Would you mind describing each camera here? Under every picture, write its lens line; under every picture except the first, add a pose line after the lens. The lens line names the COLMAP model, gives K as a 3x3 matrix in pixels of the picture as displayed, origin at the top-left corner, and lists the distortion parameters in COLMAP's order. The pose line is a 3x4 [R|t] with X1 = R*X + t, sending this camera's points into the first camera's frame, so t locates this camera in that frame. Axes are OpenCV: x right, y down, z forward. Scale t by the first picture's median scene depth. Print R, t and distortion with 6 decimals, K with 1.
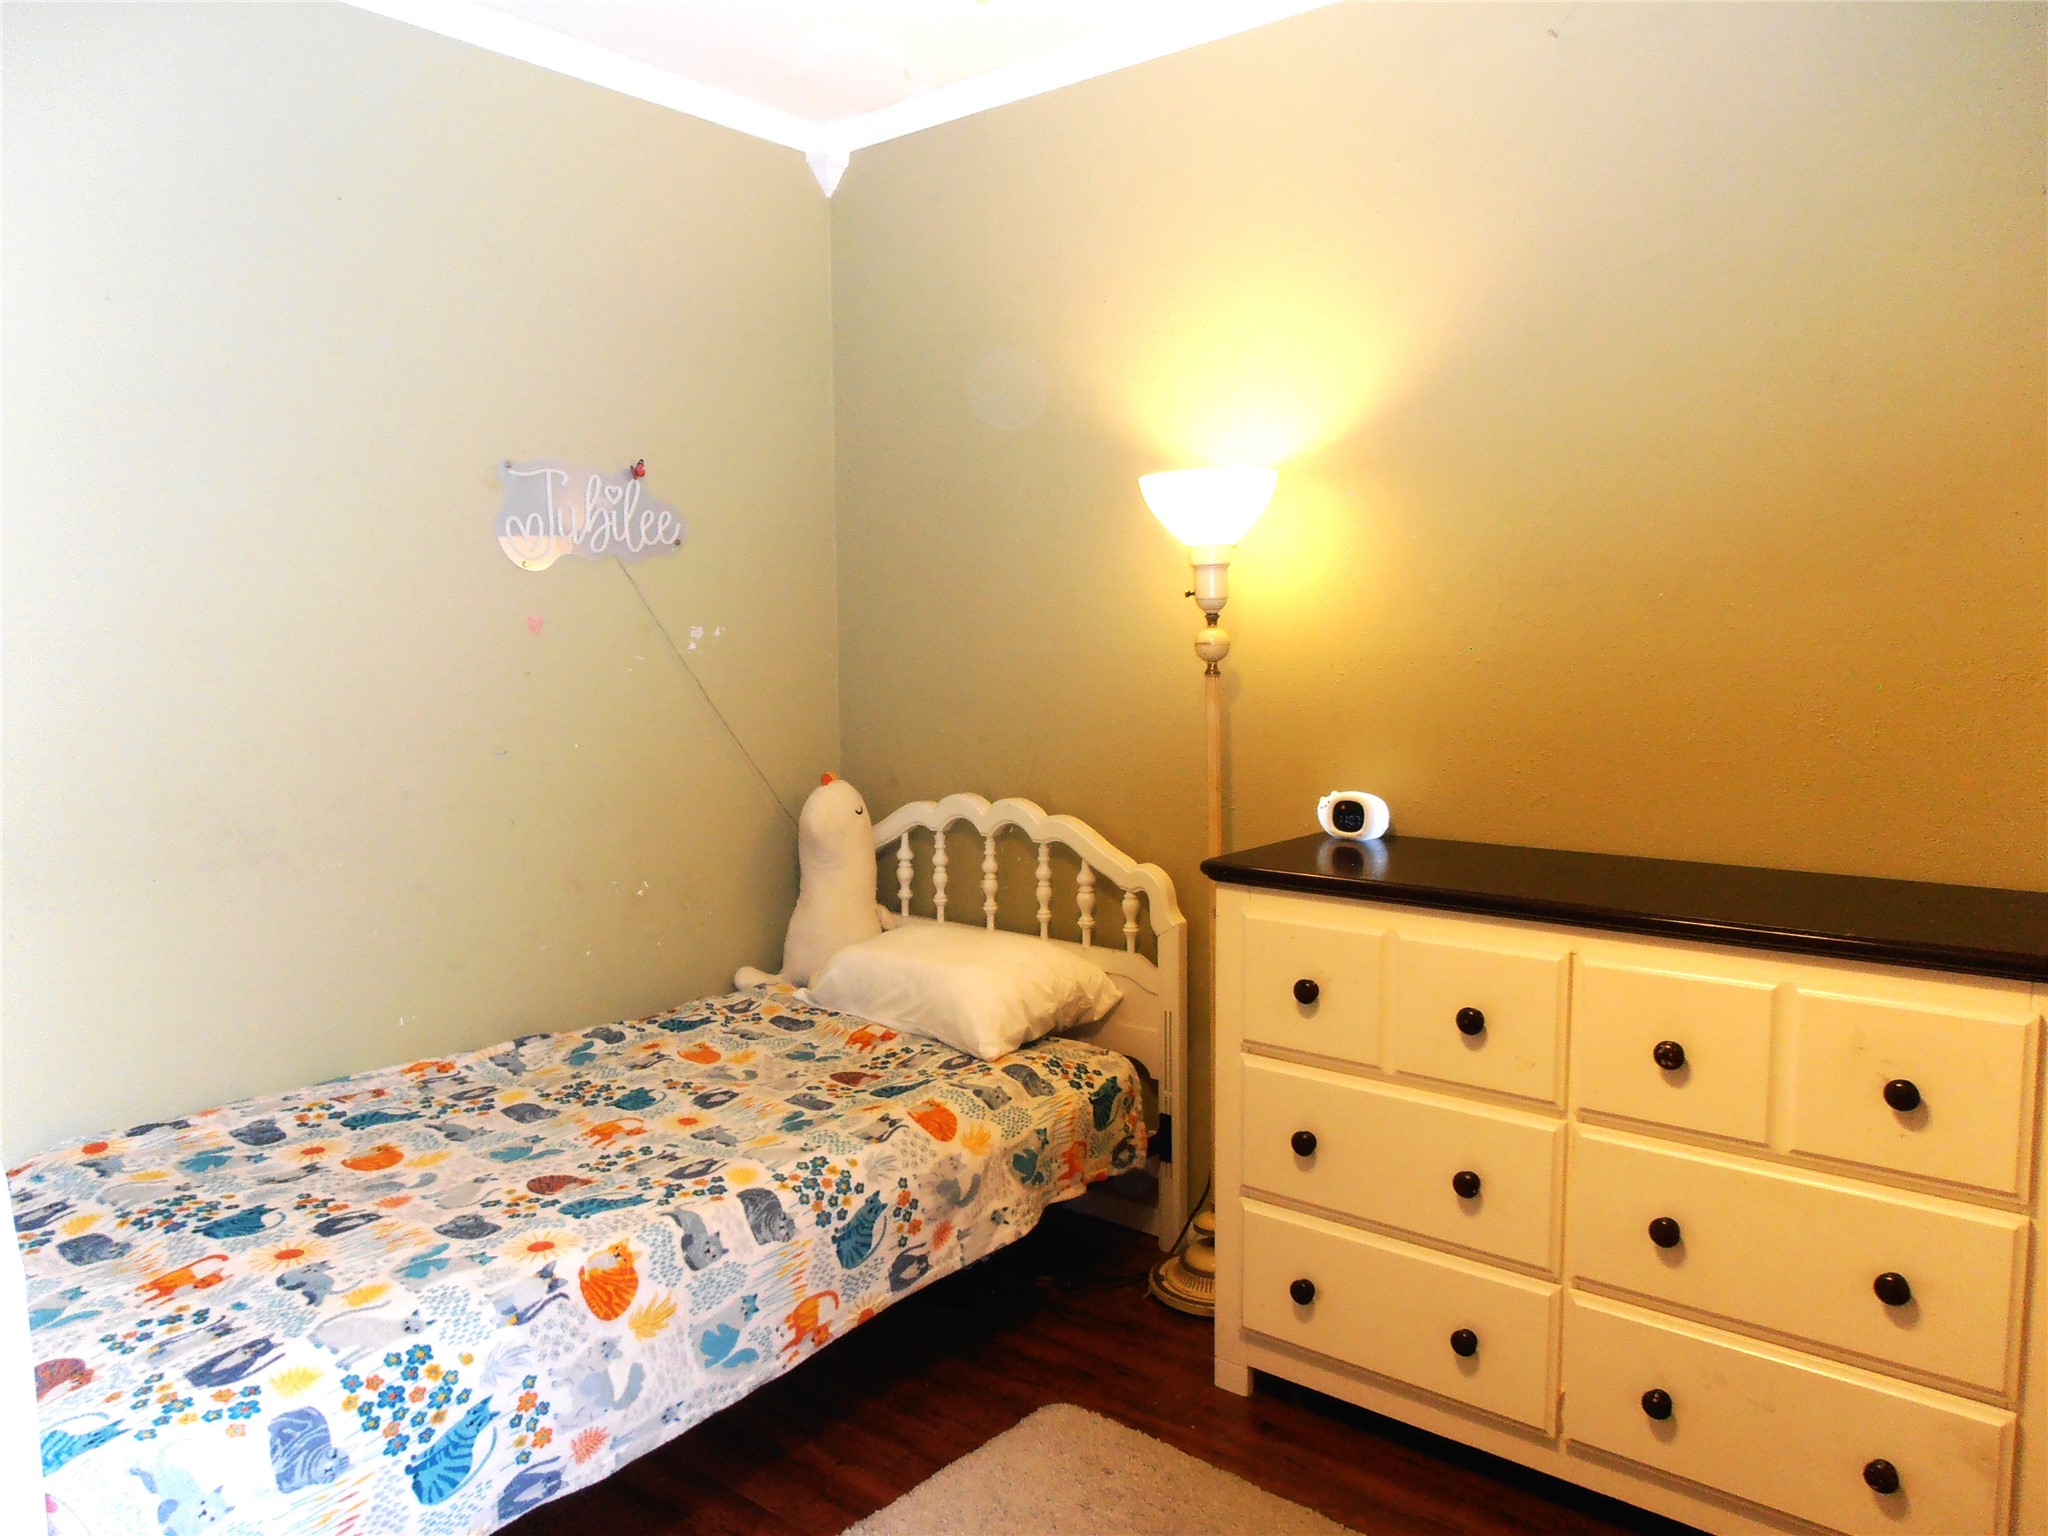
lens RADIAL K [[1443.4, 0, 1026.0], [0, 1443.4, 764.5], [0, 0, 1]] dist [-0.018355, 0.016551]
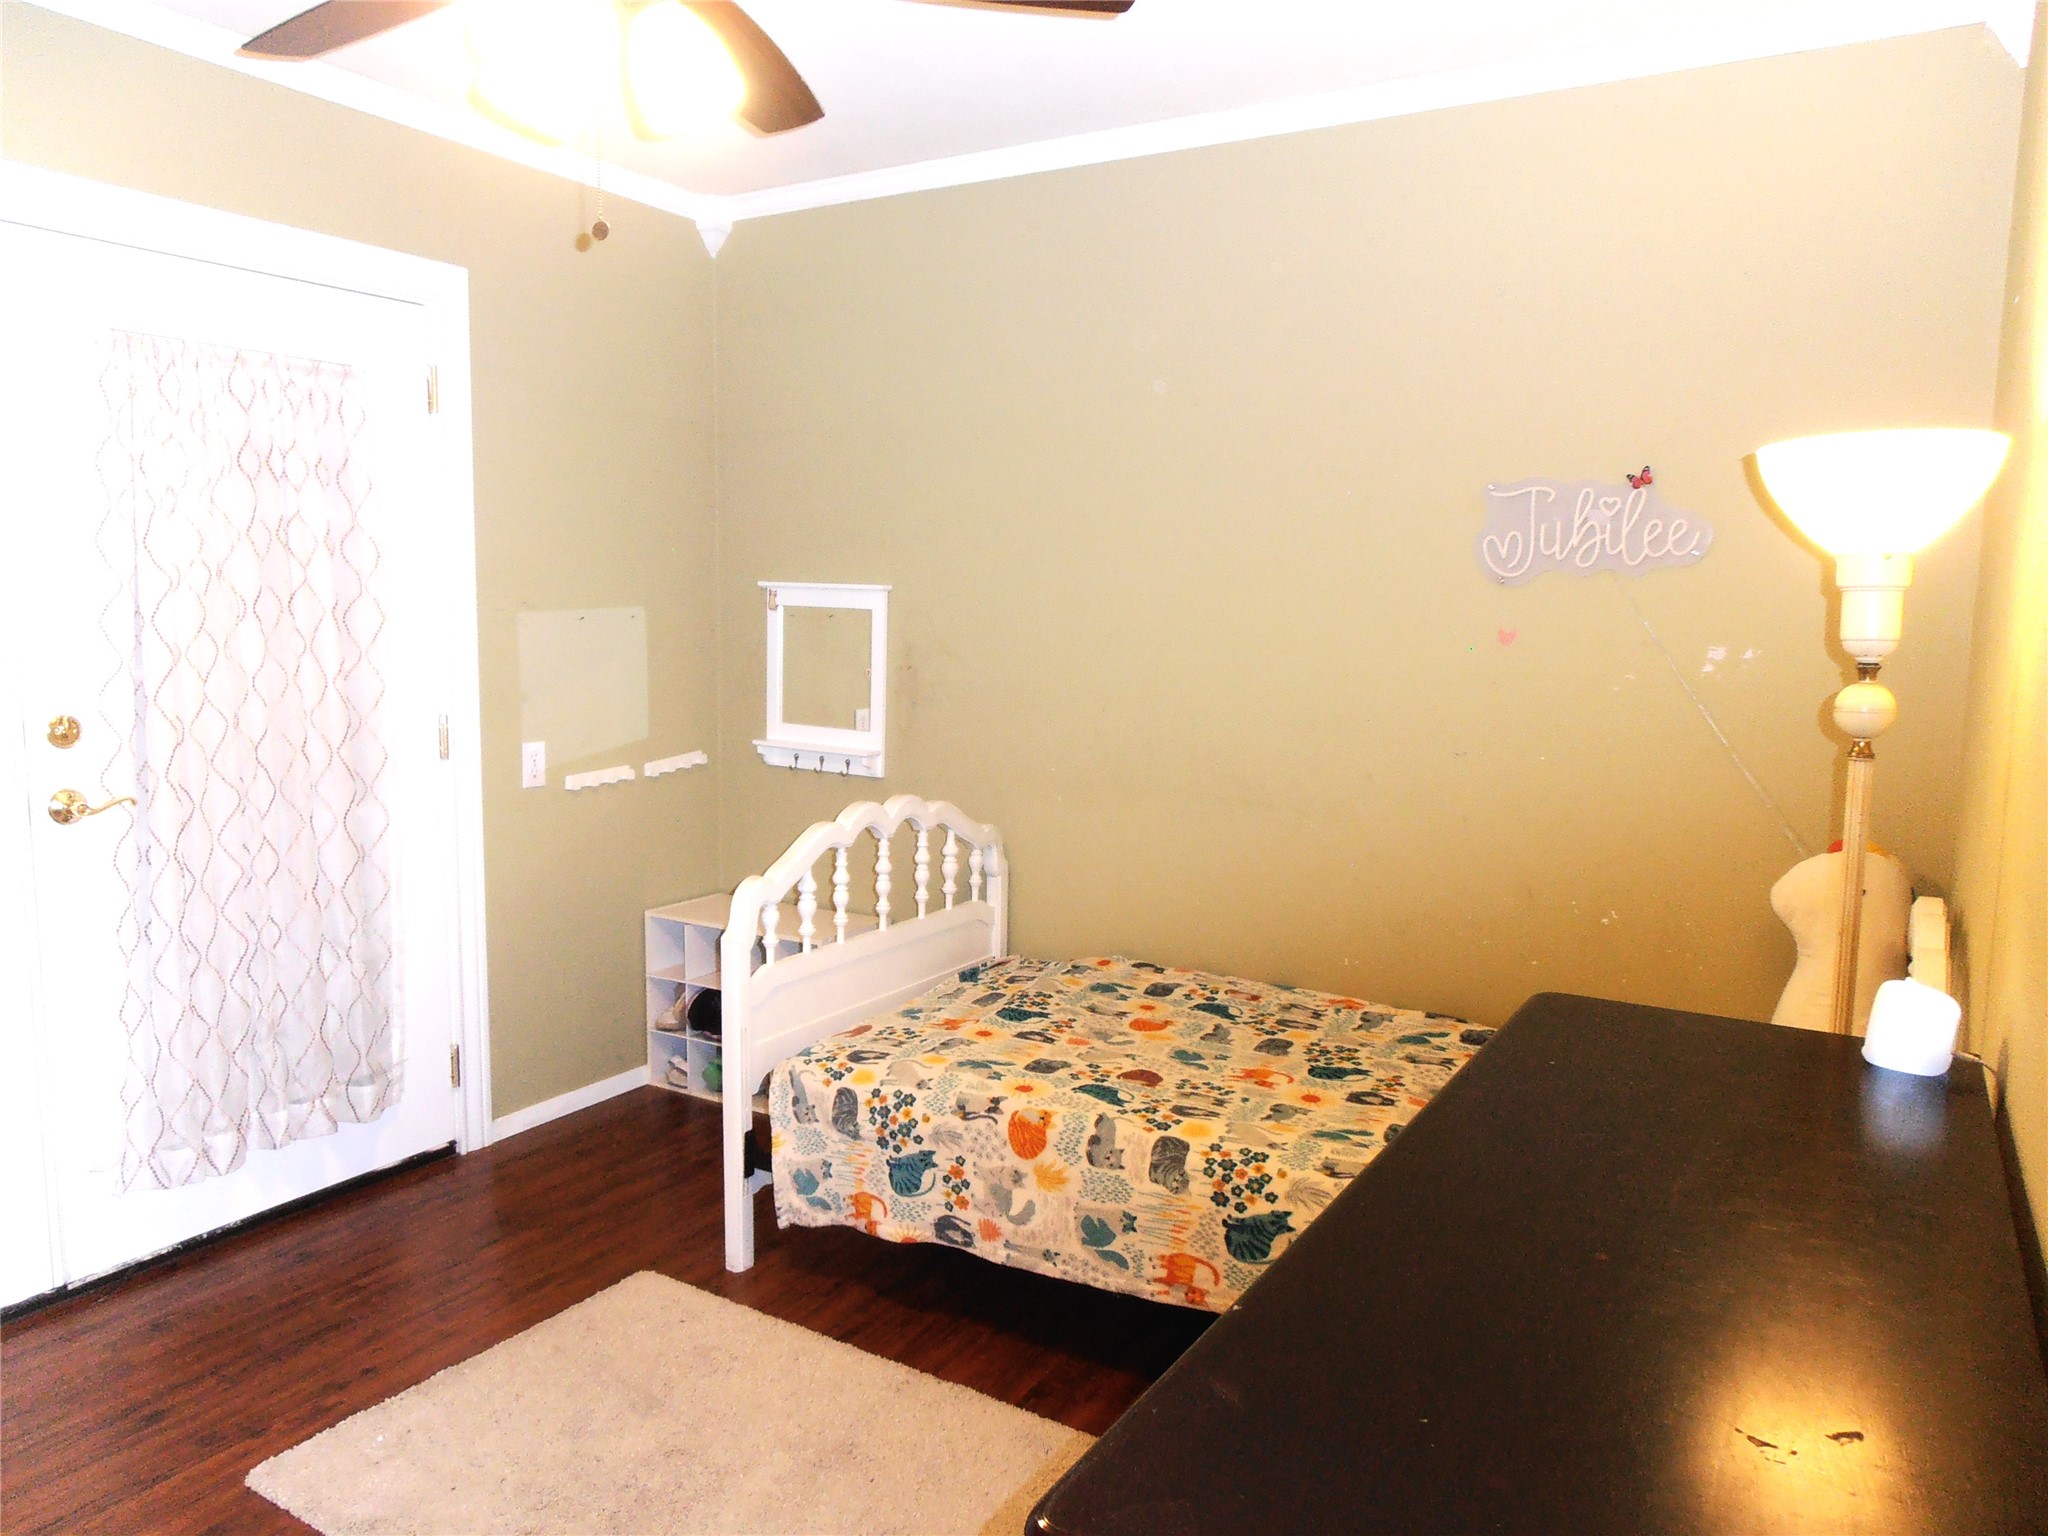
lens RADIAL K [[1443.4, 0, 1026.0], [0, 1443.4, 764.5], [0, 0, 1]] dist [-0.018355, 0.016551]
pose [[0.148012, 0.125743, -0.980959, 0.888883], [-0.110709, 0.987757, 0.109910, -0.112775], [0.982770, 0.092334, 0.160121, 0.680187]]
